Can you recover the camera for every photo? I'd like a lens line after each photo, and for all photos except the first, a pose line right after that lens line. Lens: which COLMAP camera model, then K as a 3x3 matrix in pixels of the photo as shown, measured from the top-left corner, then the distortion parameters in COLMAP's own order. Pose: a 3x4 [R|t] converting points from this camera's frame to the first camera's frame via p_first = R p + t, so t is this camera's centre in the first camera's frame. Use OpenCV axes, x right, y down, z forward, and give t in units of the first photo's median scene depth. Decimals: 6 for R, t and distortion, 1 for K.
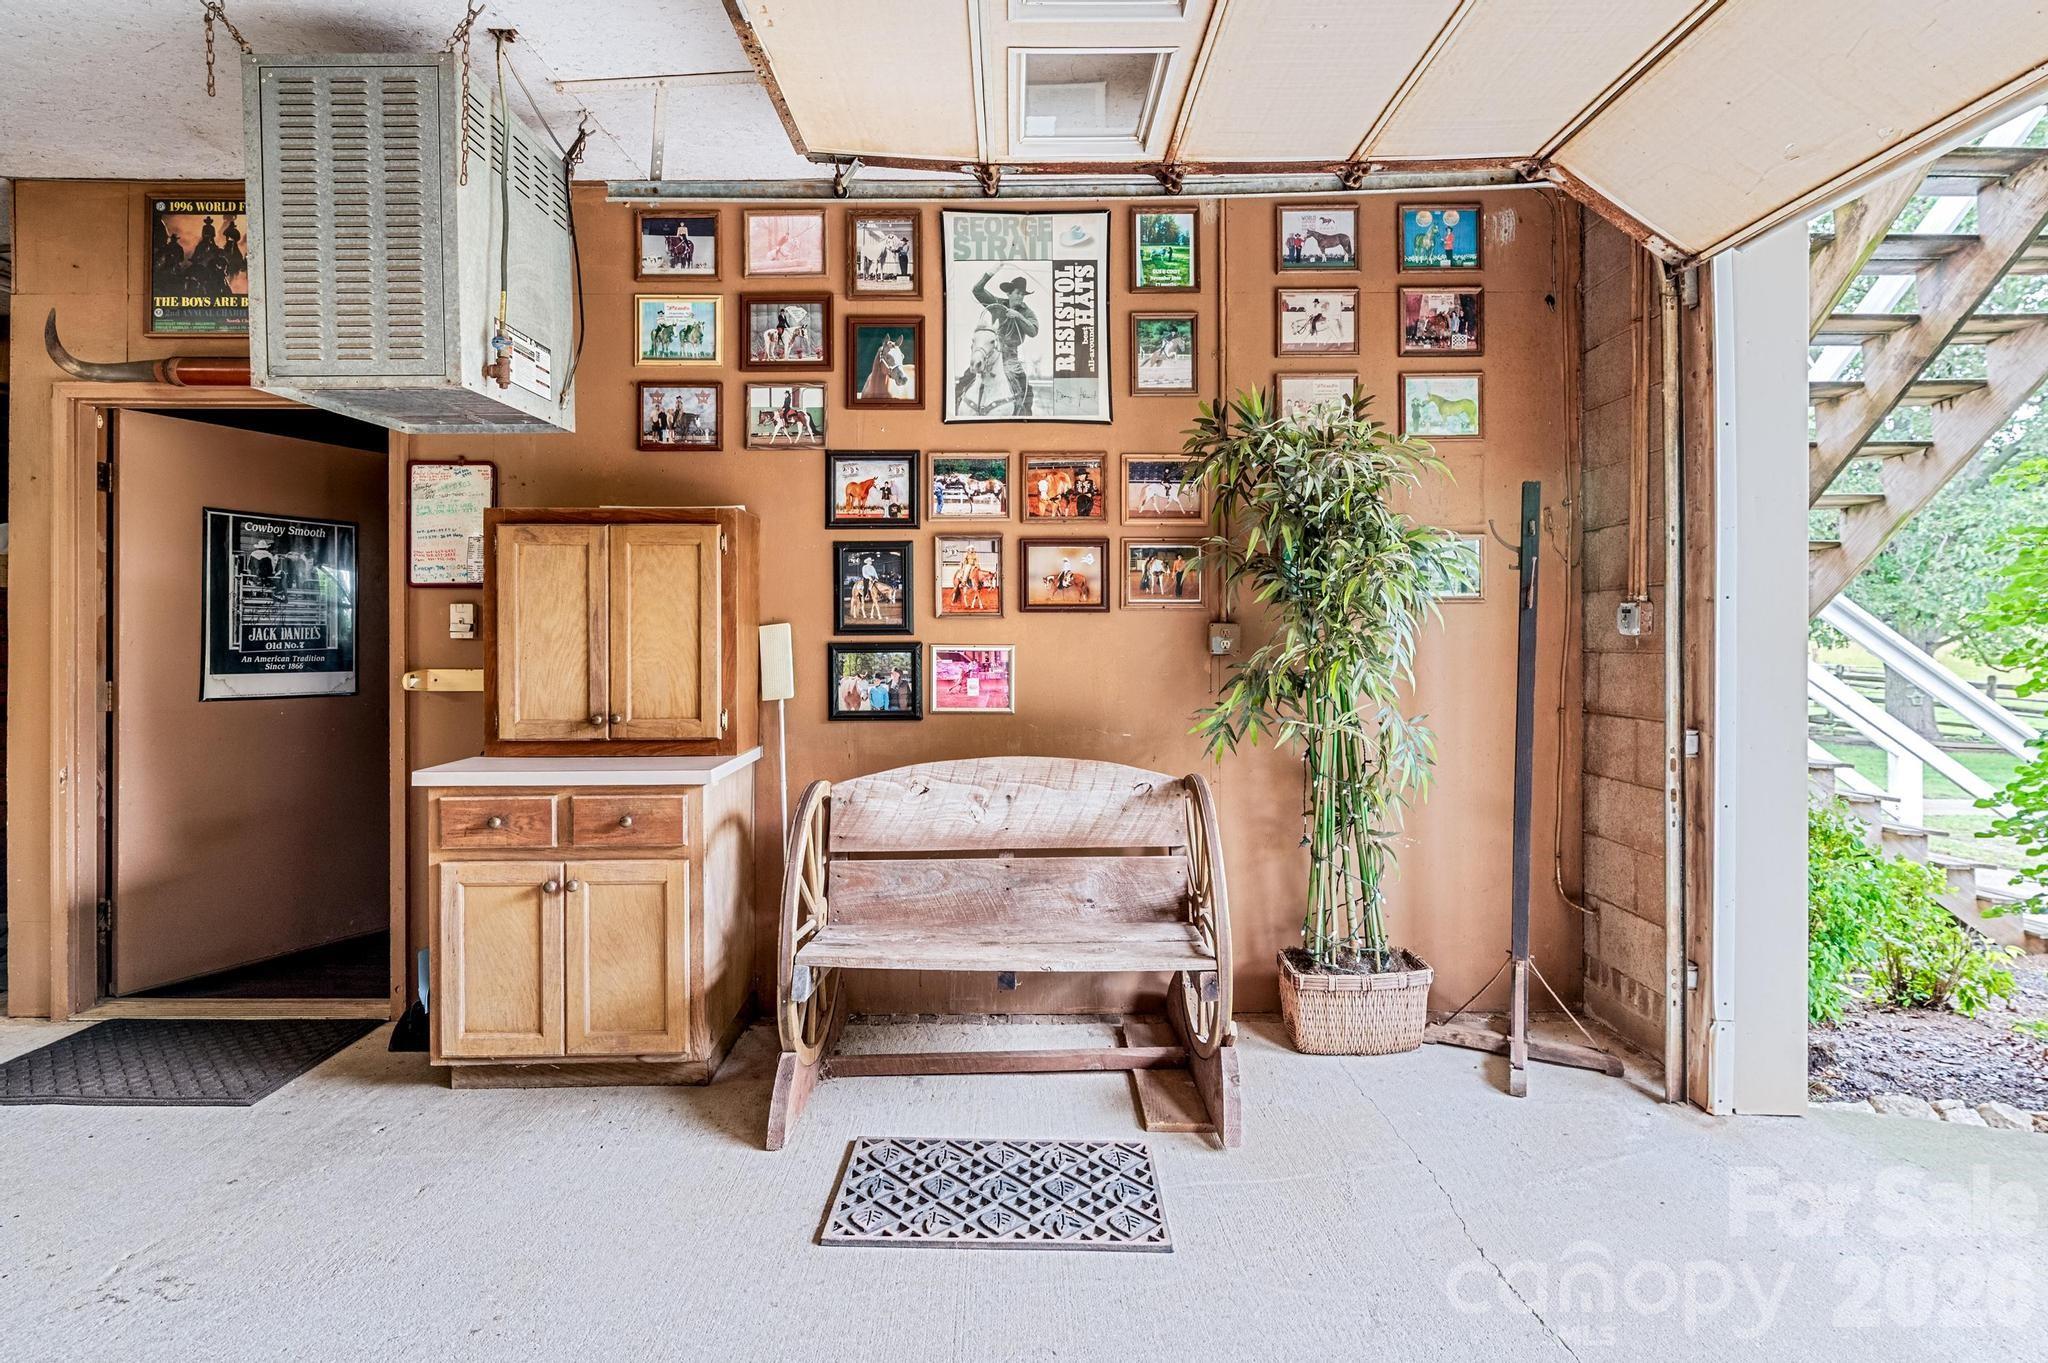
lens RADIAL K [[1018.6, 0, 1023.6], [0, 1018.6, 636.2], [0, 0, 1]] dist [0.000158, 0.001020]
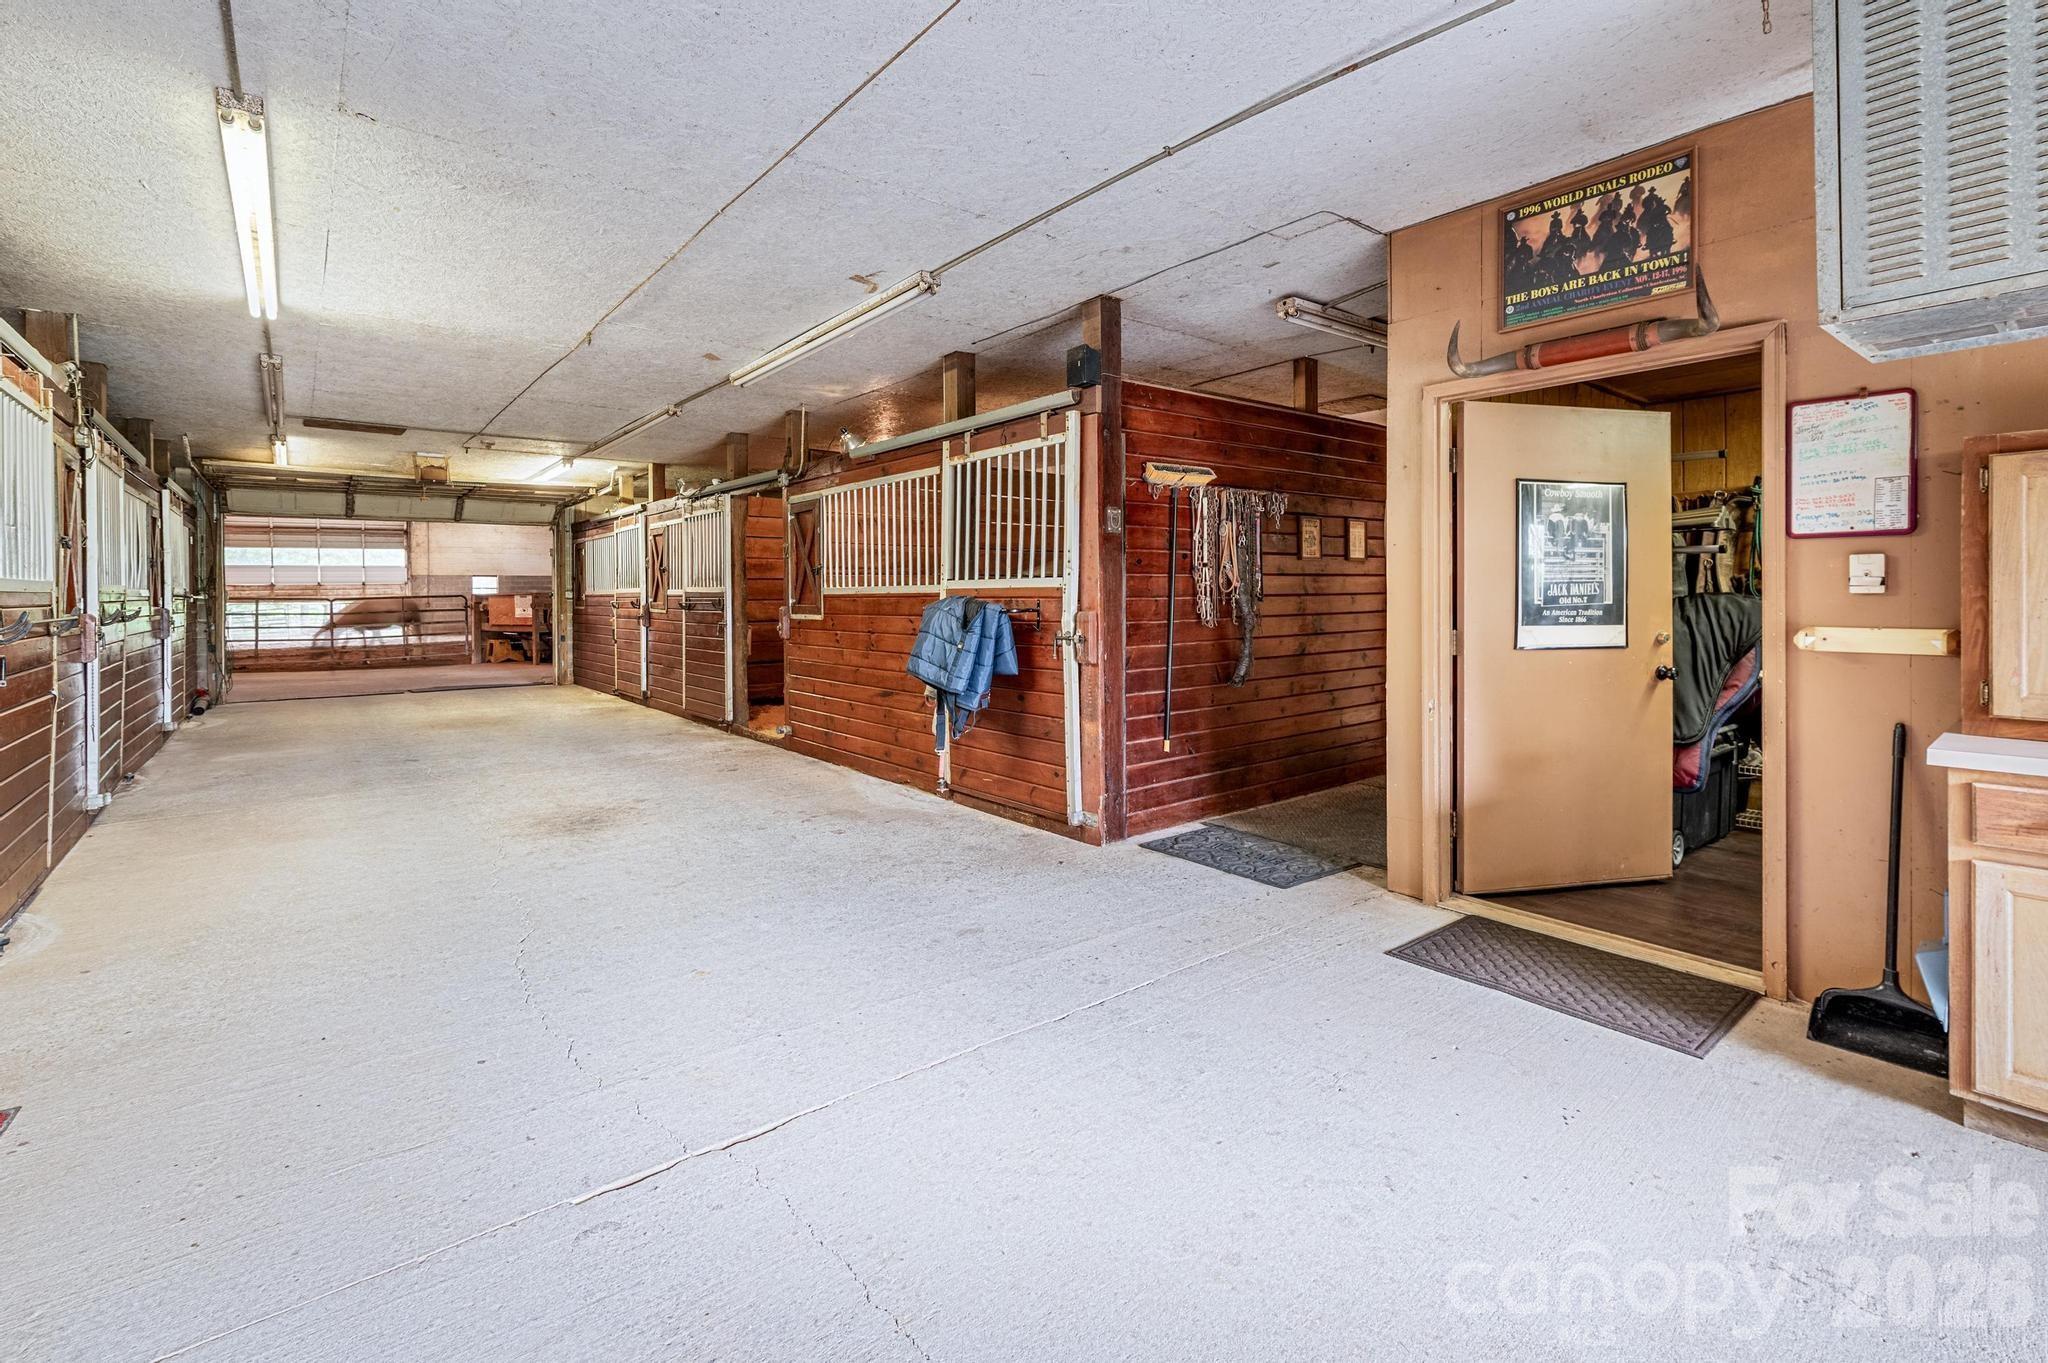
lens RADIAL K [[918.6, 0, 1049.5], [0, 918.6, 598.0], [0, 0, 1]] dist [0.001782, 0.000191]
pose [[0.632714, -0.000071, -0.774385, -0.379777], [0.006729, 0.999963, 0.005406, -0.002849], [0.774356, -0.008631, 0.632691, -0.056811]]
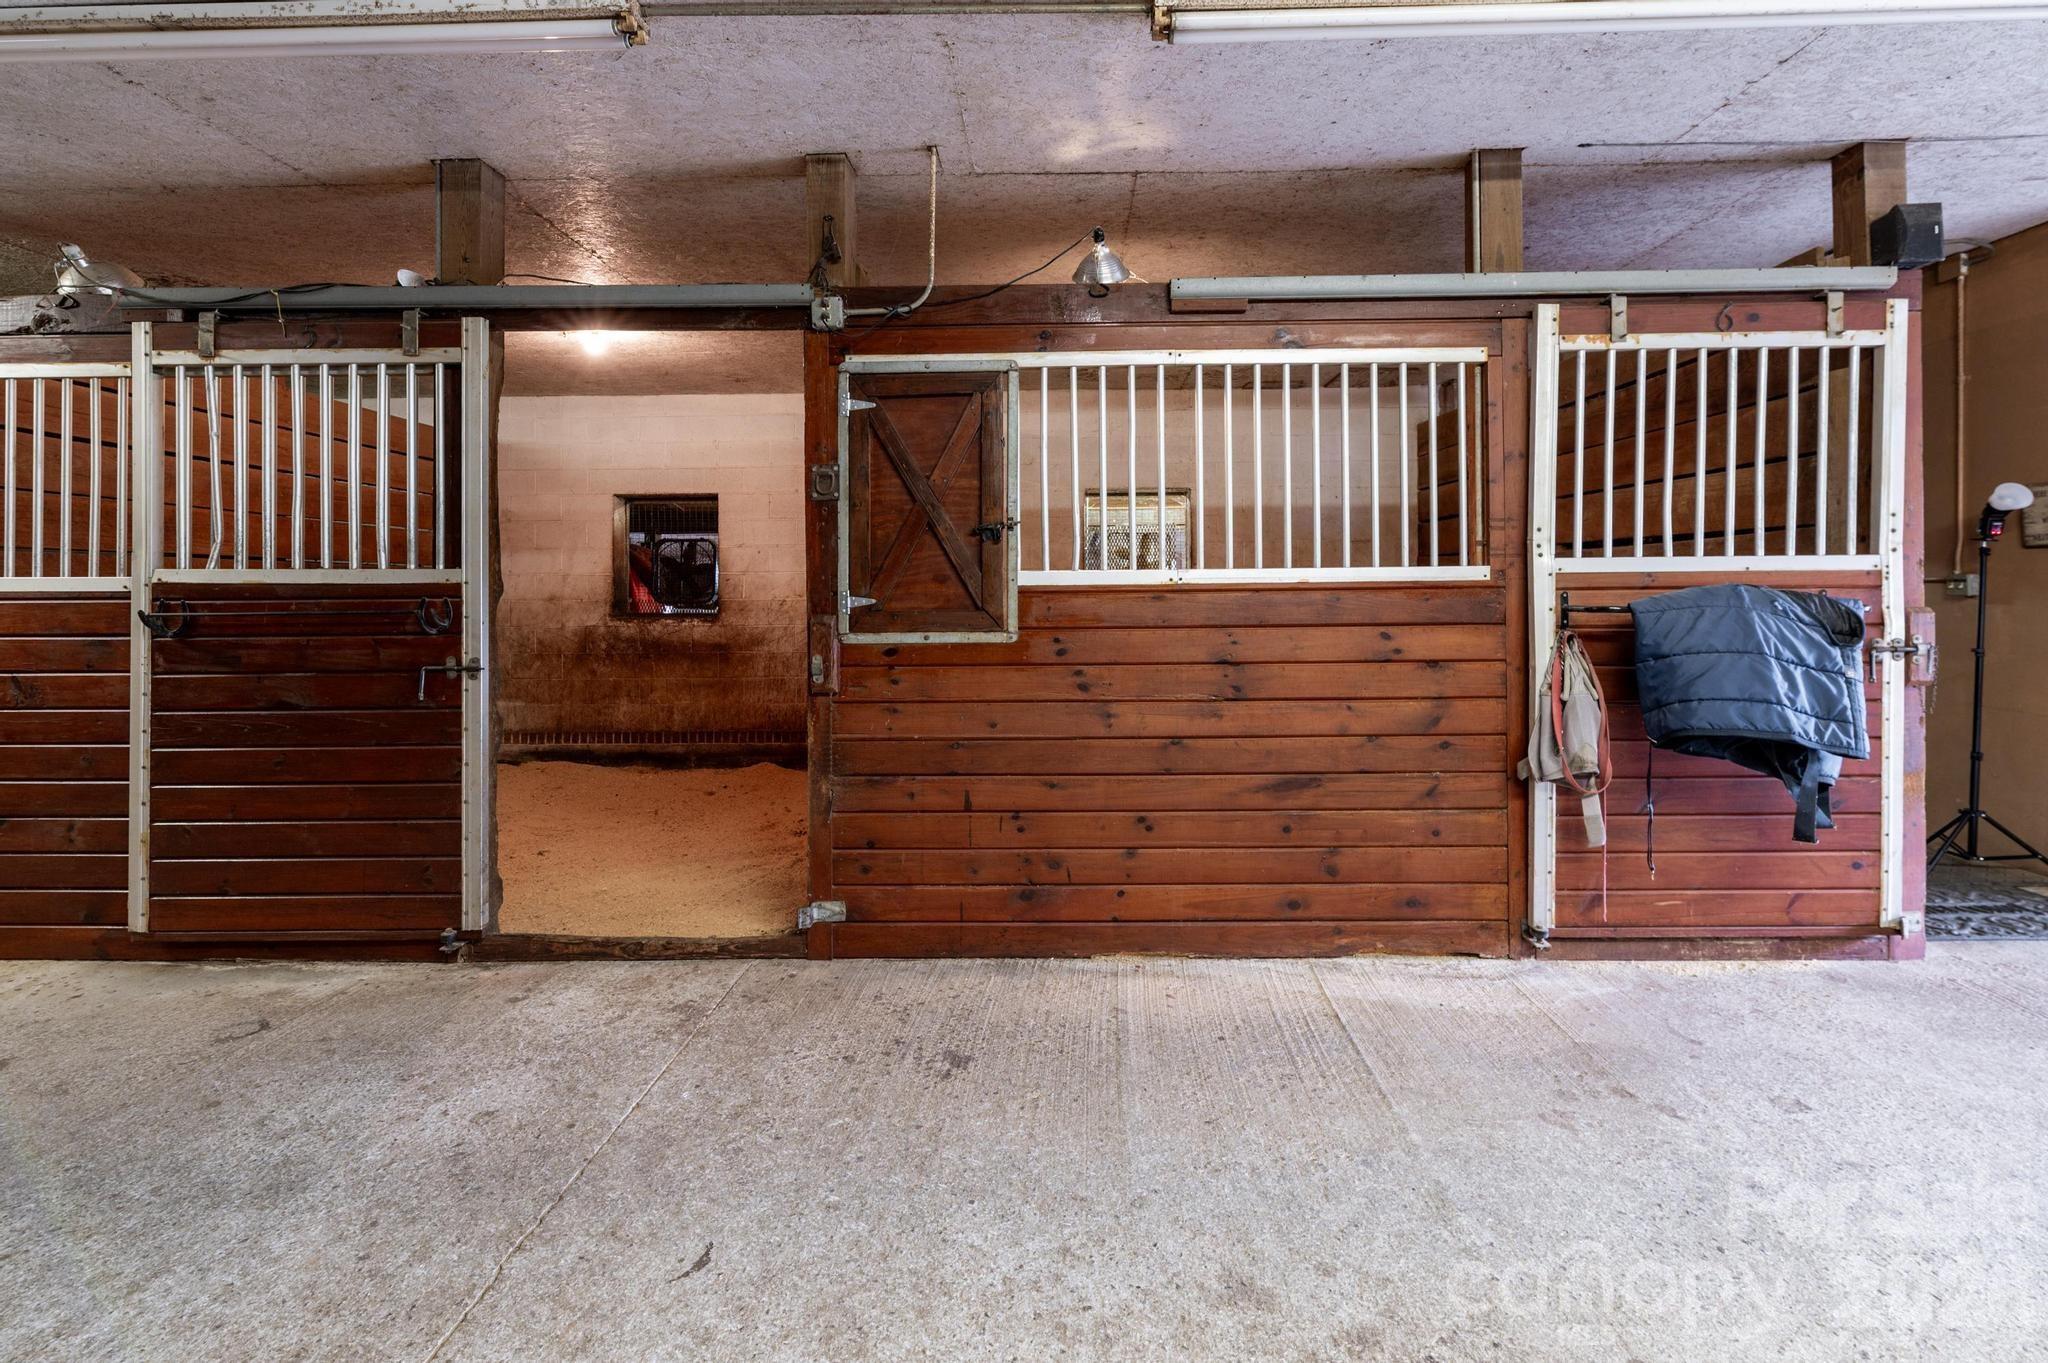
lens RADIAL K [[918.6, 0, 994.7], [0, 918.6, 593.0], [0, 0, 1]] dist [0.001782, 0.000191]
pose [[0.999860, -0.008372, -0.014482, -2.178798], [0.008422, 0.999959, 0.003381, 0.000012], [0.014453, -0.003502, 0.999889, -0.067964]]
